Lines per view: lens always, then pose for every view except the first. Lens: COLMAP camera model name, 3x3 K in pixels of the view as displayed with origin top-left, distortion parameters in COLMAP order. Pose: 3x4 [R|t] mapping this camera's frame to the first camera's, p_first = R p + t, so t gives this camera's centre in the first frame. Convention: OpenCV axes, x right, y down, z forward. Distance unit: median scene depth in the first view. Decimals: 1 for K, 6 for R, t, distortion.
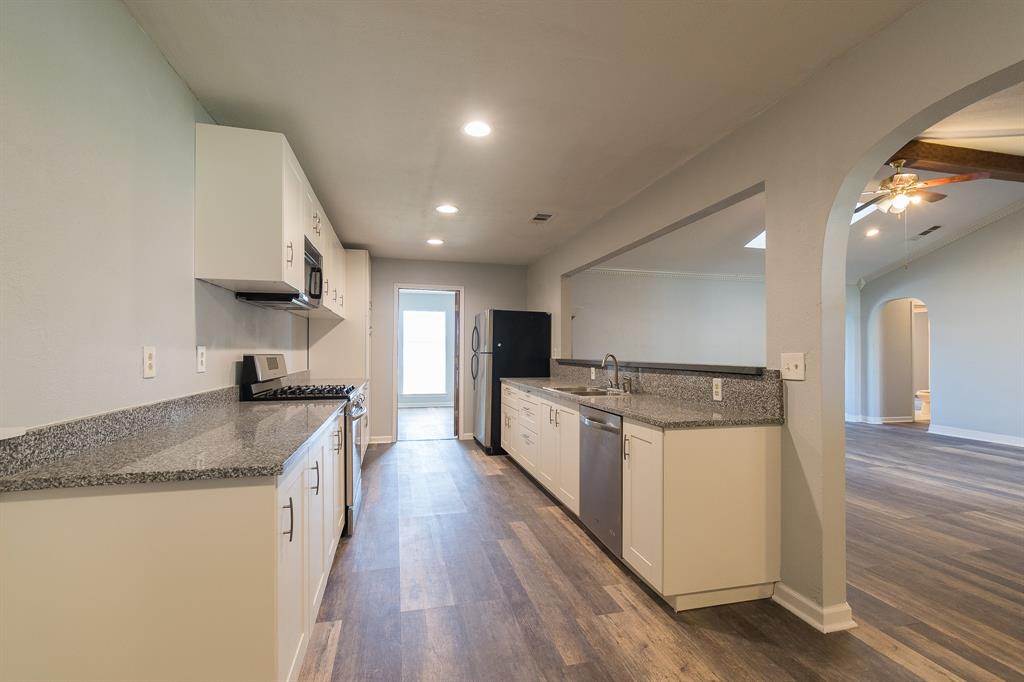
lens RADIAL K [[456.1, 0, 505.0], [0, 456.1, 345.4], [0, 0, 1]] dist [-0.001669, -0.001621]
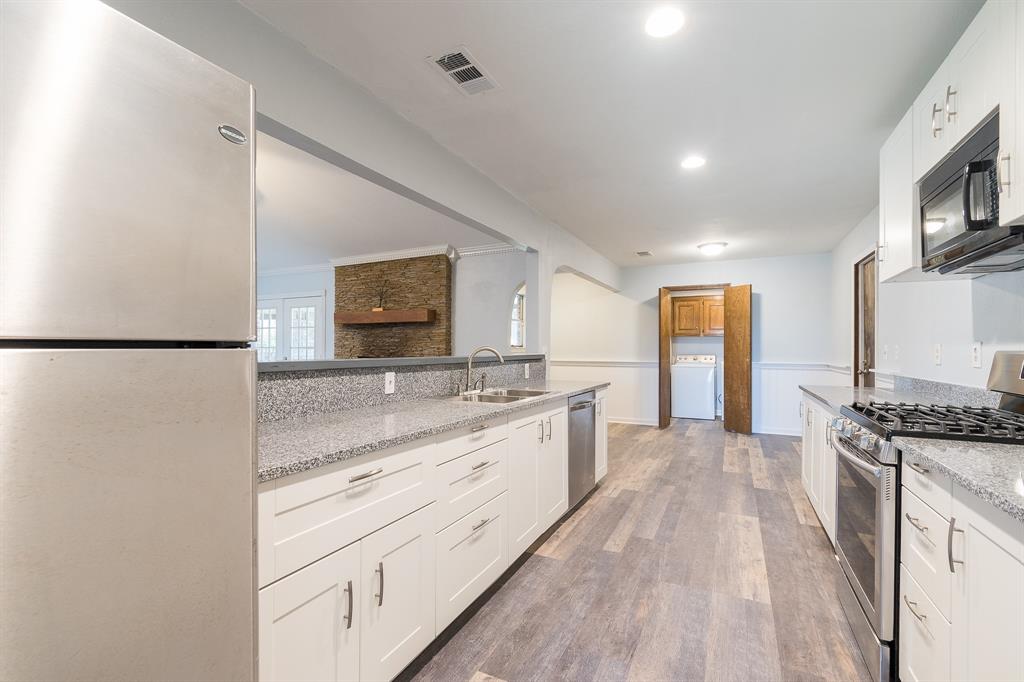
lens RADIAL K [[456.1, 0, 520.5], [0, 456.1, 344.8], [0, 0, 1]] dist [-0.001669, -0.001621]
pose [[-0.782280, -0.001216, 0.622925, -0.406261], [-0.015811, 0.999715, -0.017904, 0.034477], [-0.622726, -0.023855, -0.782077, 1.976518]]
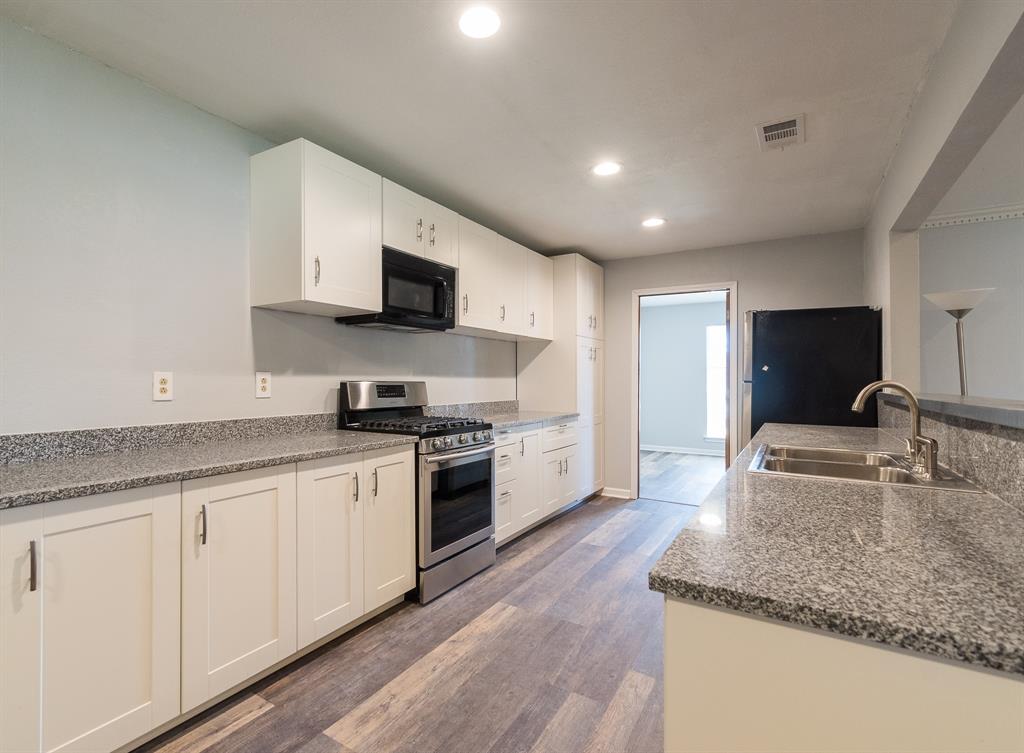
lens RADIAL K [[503.2, 0, 459.6], [0, 503.2, 376.1], [0, 0, 1]] dist [0.003671, -0.000214]
pose [[0.679529, -0.004510, -0.733635, 0.377732], [0.006348, 0.999980, -0.000267, 0.010769], [0.733621, -0.004476, 0.679544, 0.450588]]
